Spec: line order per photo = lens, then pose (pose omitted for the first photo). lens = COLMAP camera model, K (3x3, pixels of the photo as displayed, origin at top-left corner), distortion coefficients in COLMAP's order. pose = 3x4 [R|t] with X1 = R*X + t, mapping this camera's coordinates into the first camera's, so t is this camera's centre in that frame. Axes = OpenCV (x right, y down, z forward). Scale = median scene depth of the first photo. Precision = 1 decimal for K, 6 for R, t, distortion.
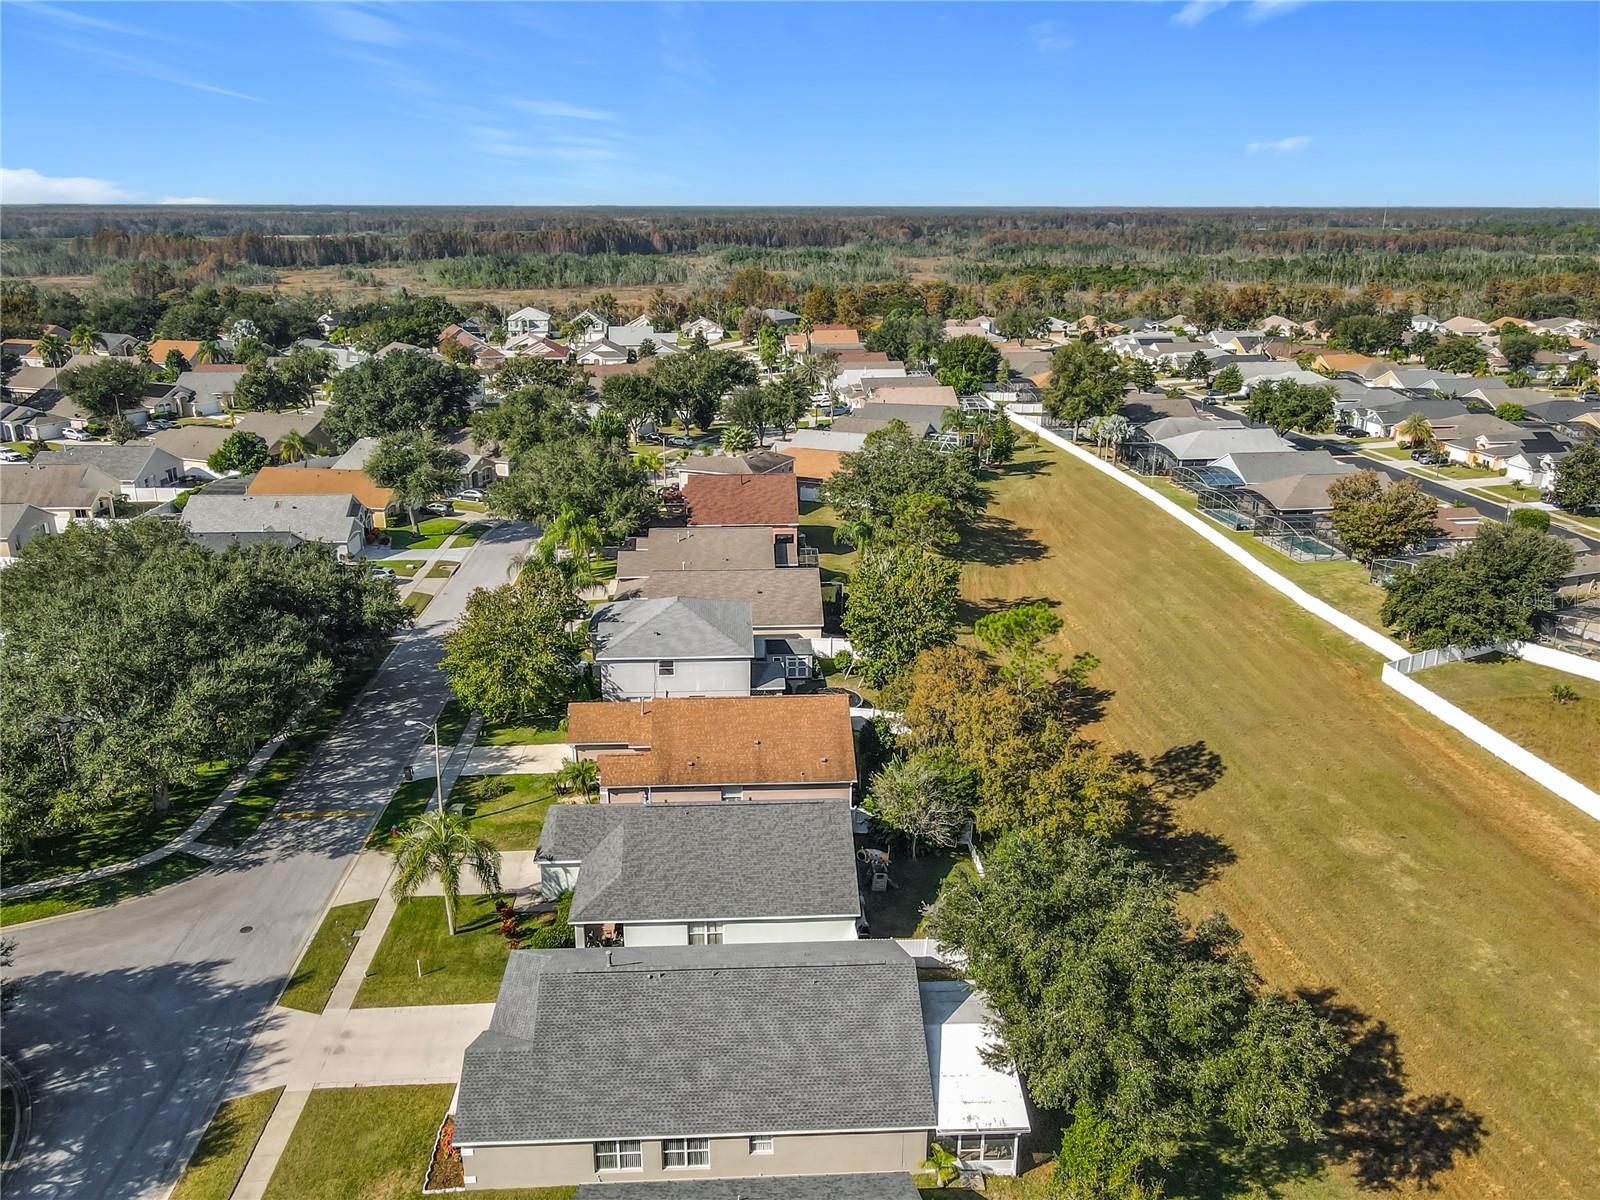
lens RADIAL K [[1204.0, 0, 797.1], [0, 1204.0, 594.7], [0, 0, 1]] dist [-0.003036, 0.028971]
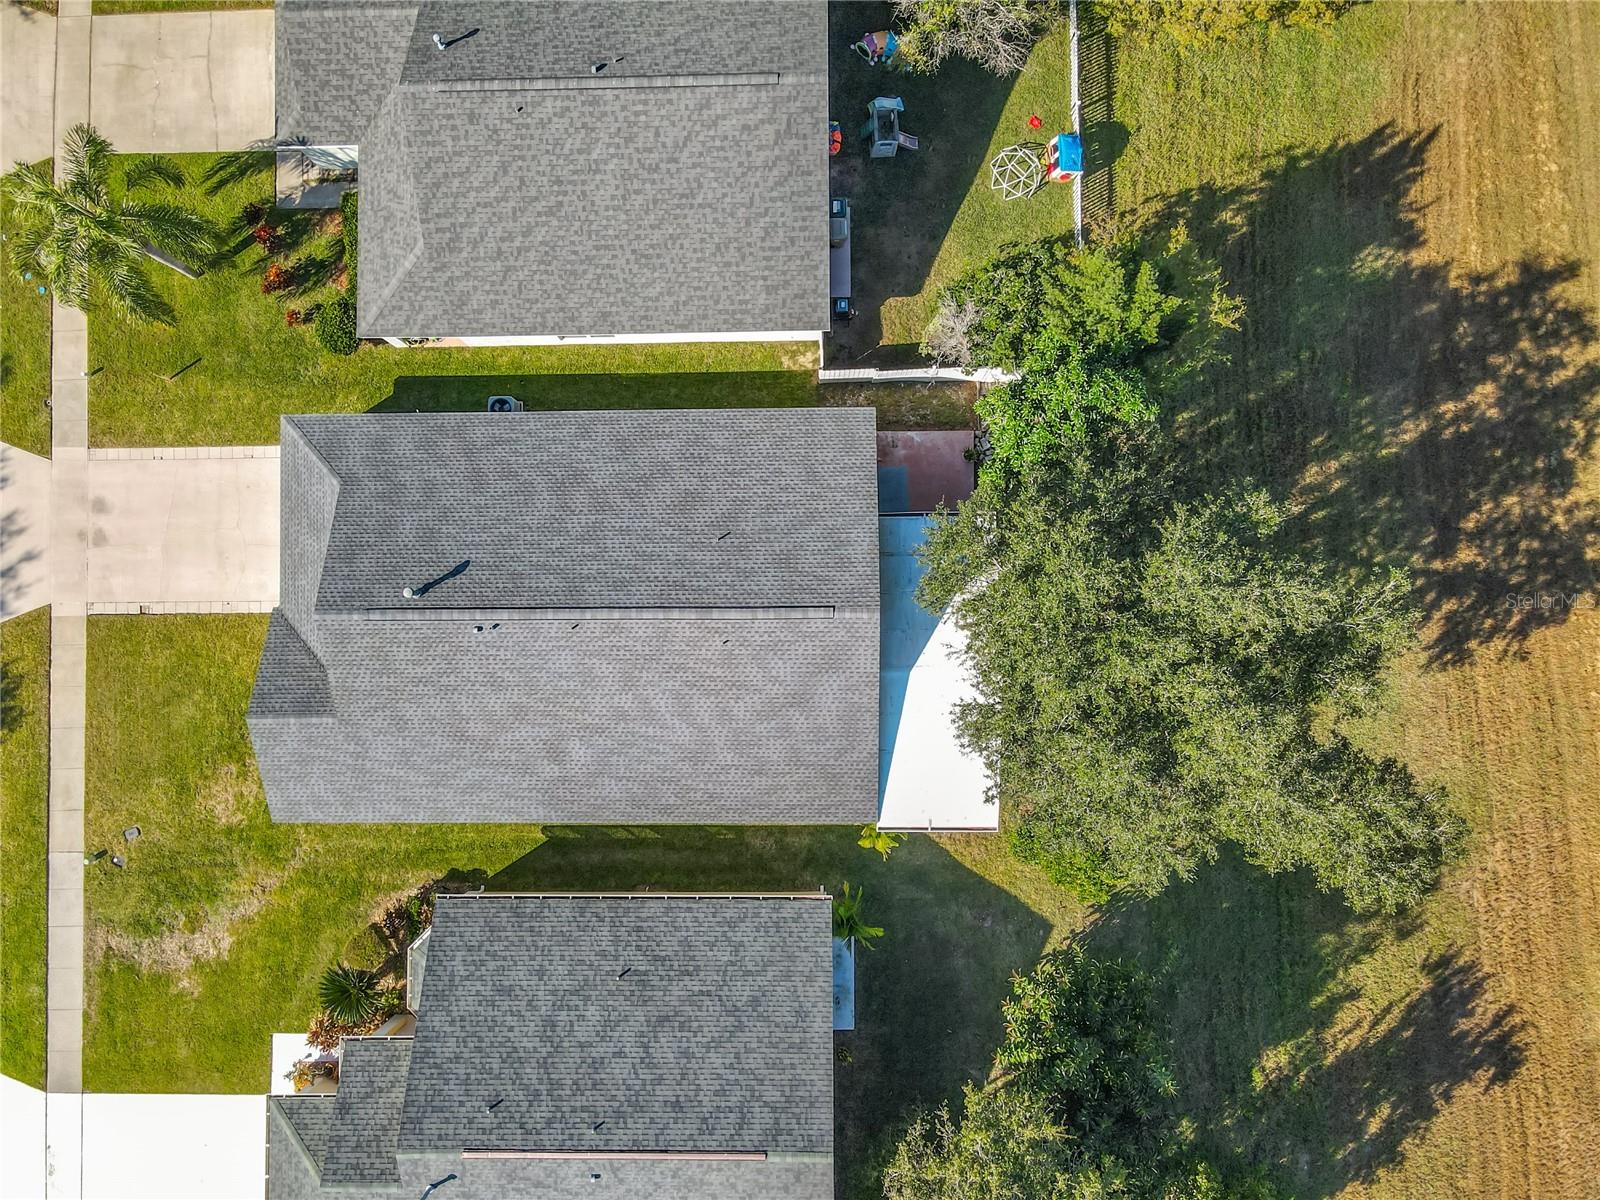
lens RADIAL K [[1204.0, 0, 799.8], [0, 1204.0, 593.8], [0, 0, 1]] dist [-0.003036, 0.028971]
pose [[0.998052, 0.049653, -0.037774, 0.074390], [0.019260, 0.330680, 0.943546, -0.292784], [0.059341, -0.942436, 0.329080, 0.744227]]
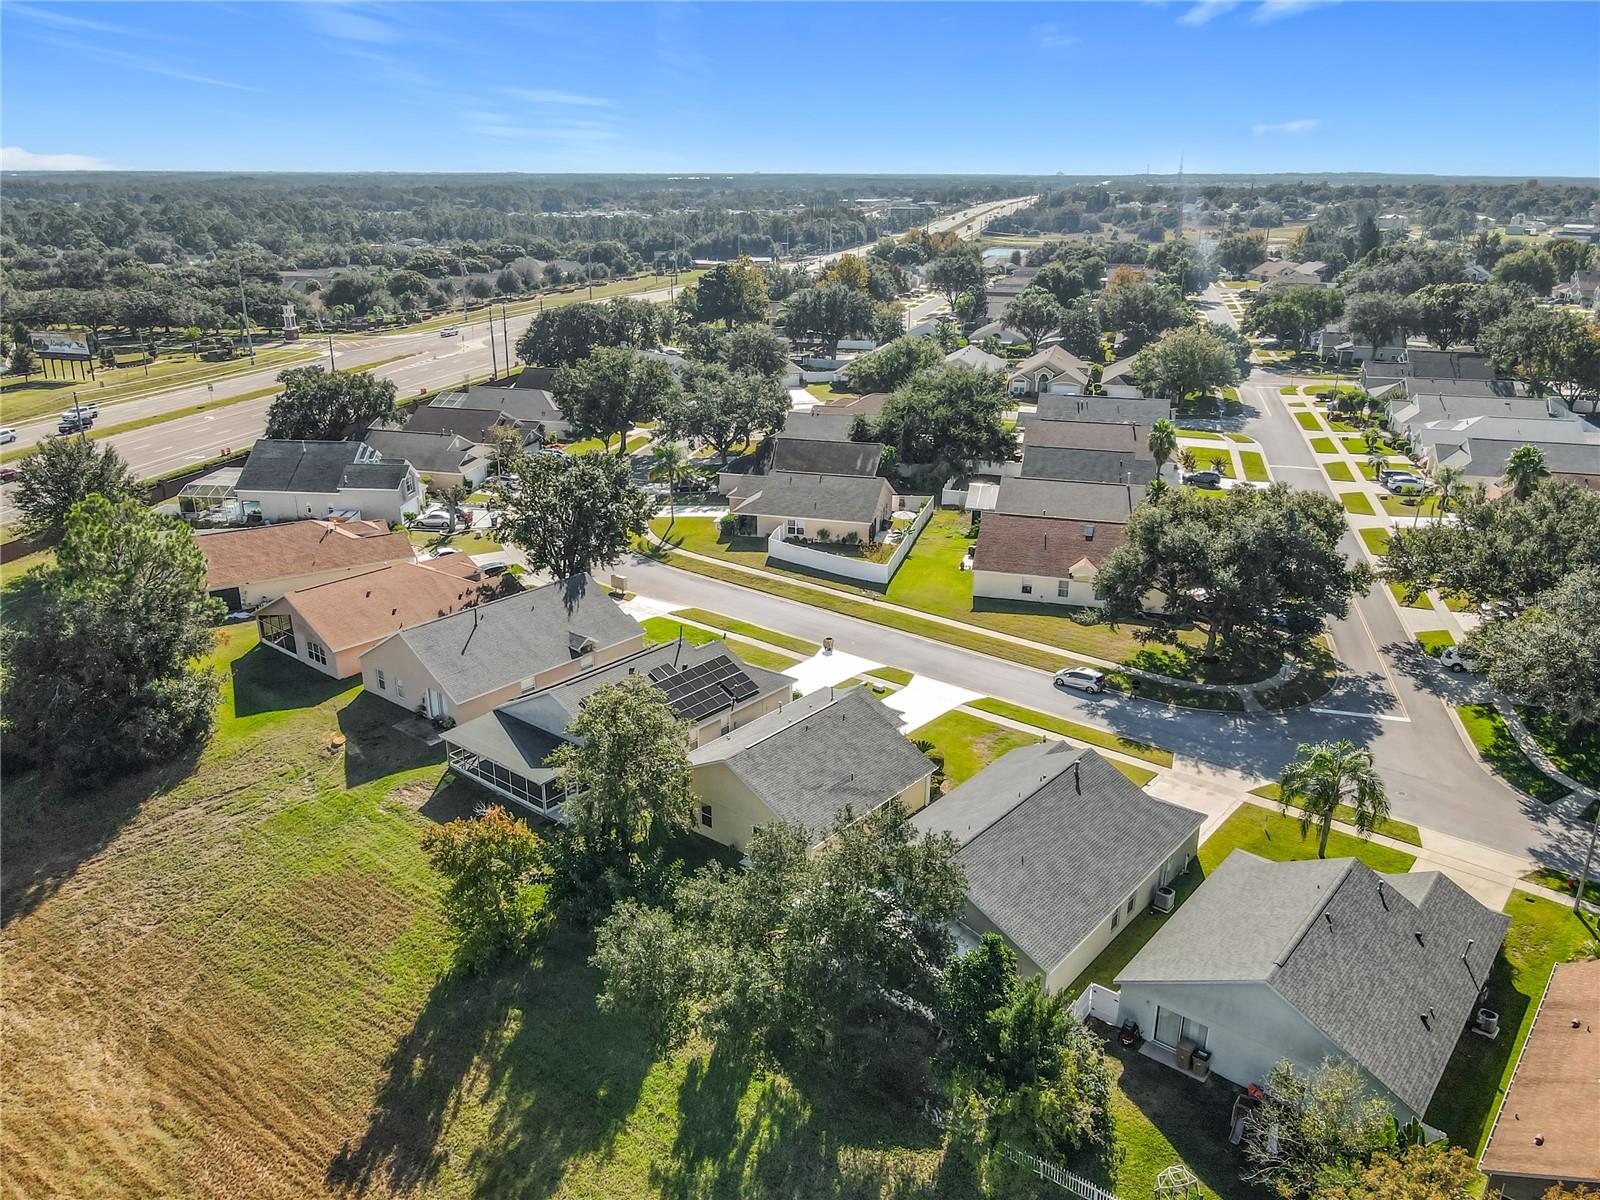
lens RADIAL K [[1204.0, 0, 806.1], [0, 1204.0, 599.0], [0, 0, 1]] dist [-0.003036, 0.028971]
pose [[-0.671546, 0.241439, -0.700524, 0.834844], [-0.232438, 0.829058, 0.508562, -0.403083], [0.703561, 0.504351, -0.500631, 1.260575]]
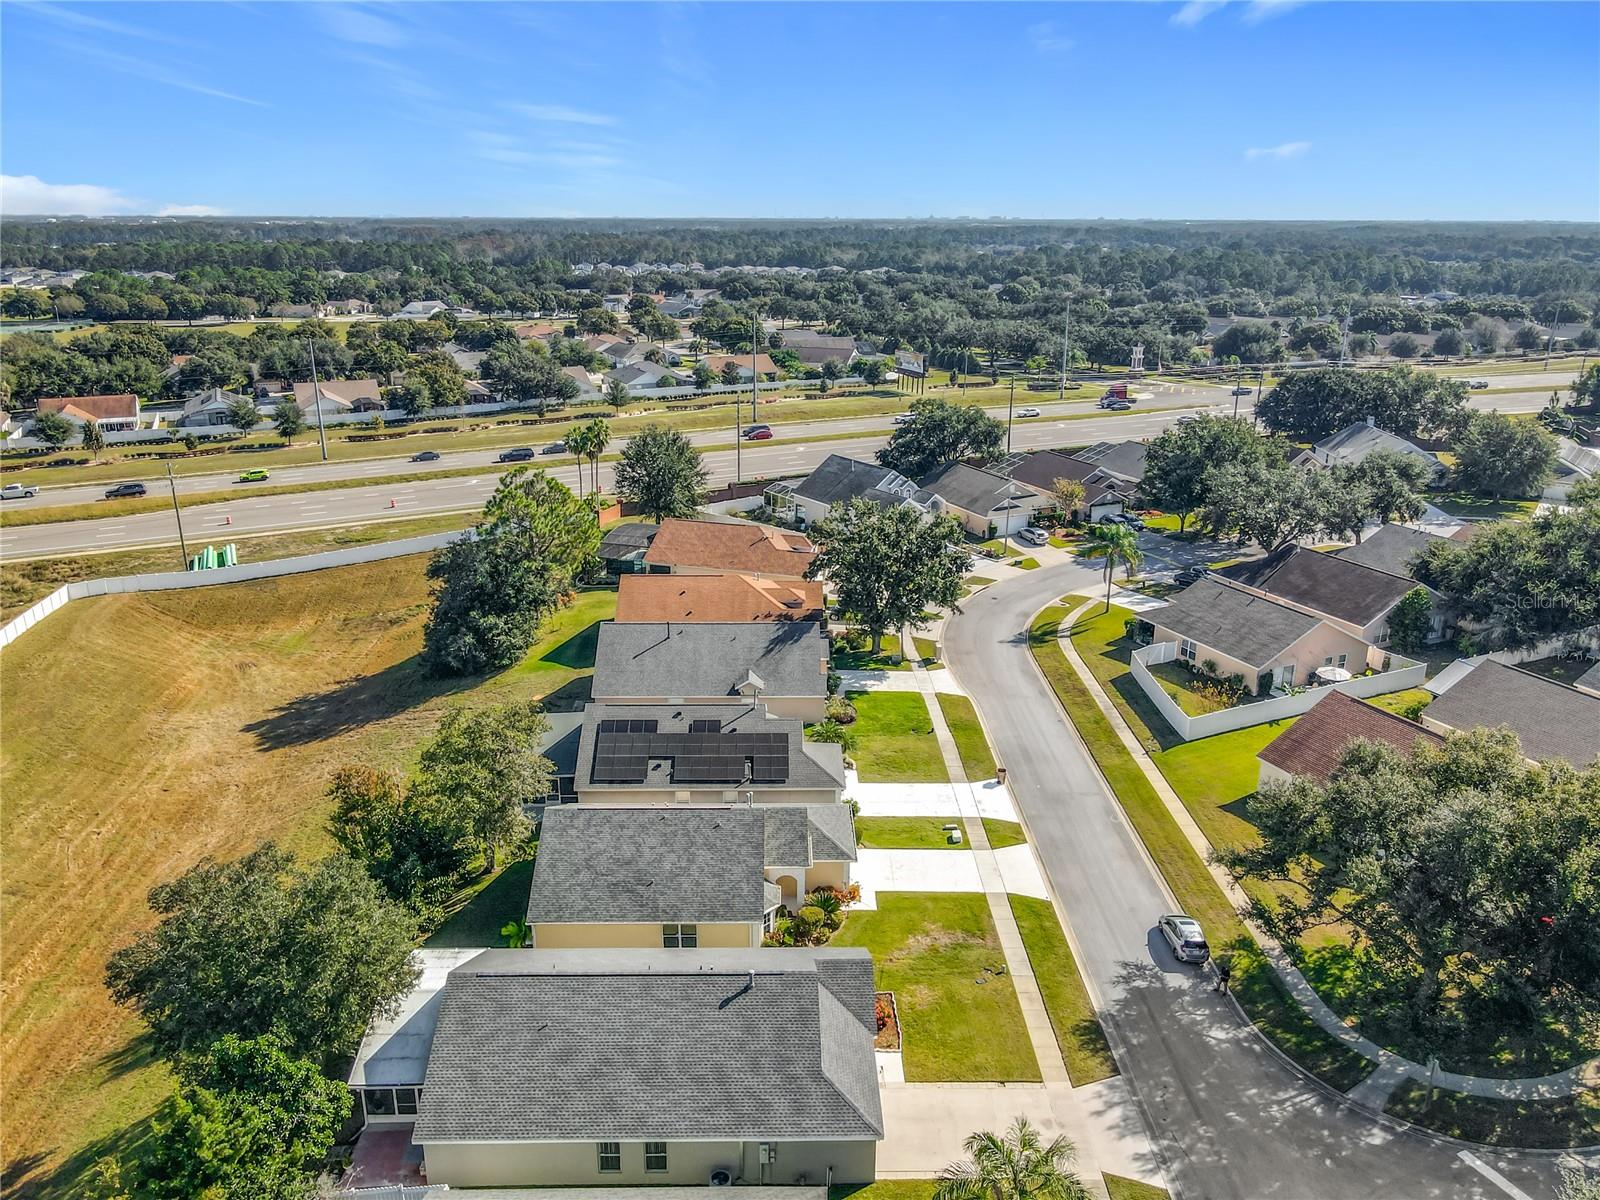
lens RADIAL K [[1204.0, 0, 812.5], [0, 1204.0, 599.5], [0, 0, 1]] dist [-0.003036, 0.028971]
pose [[-0.999363, -0.017838, 0.030909, -0.217205], [0.003392, 0.814711, 0.579857, -0.495656], [-0.035526, 0.579593, -0.814131, 1.522153]]
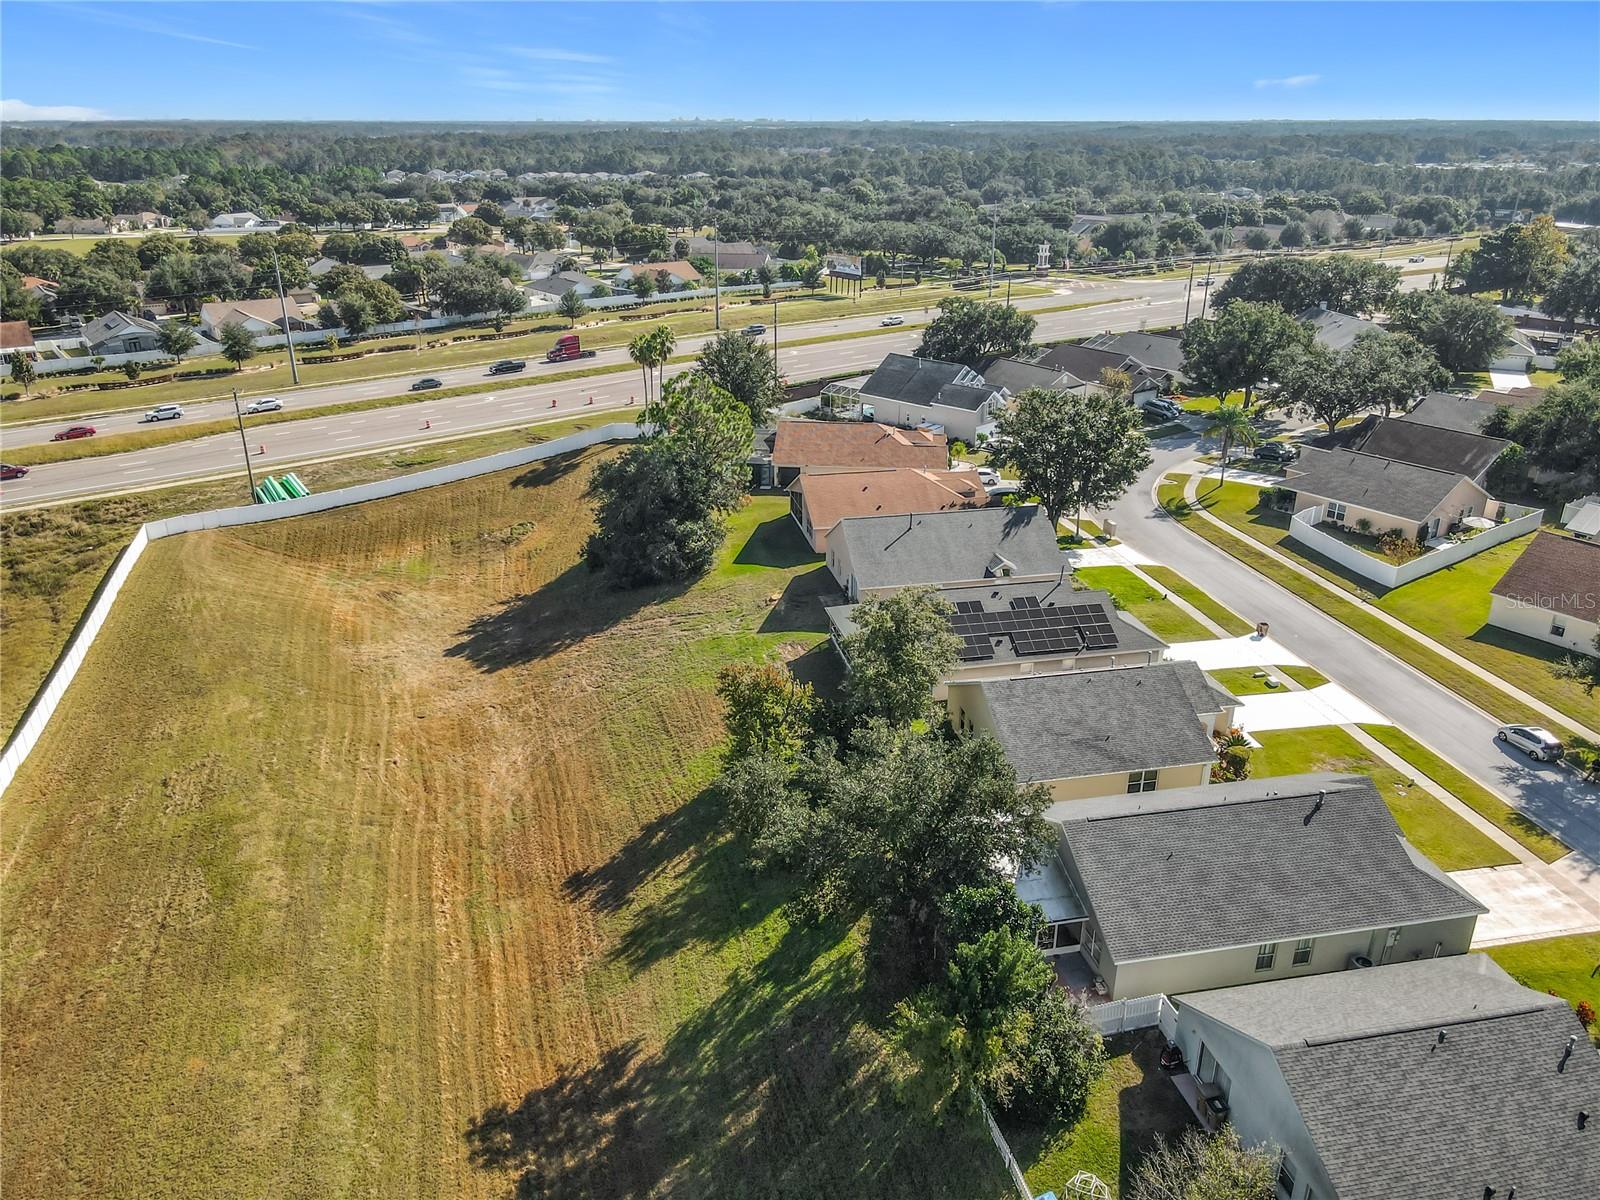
lens RADIAL K [[1204.0, 0, 803.6], [0, 1204.0, 593.2], [0, 0, 1]] dist [-0.003036, 0.028971]
pose [[-0.987932, 0.053602, -0.145317, 0.446474], [-0.050439, 0.775729, 0.629047, -0.497473], [0.146445, 0.628786, -0.763664, 1.563514]]
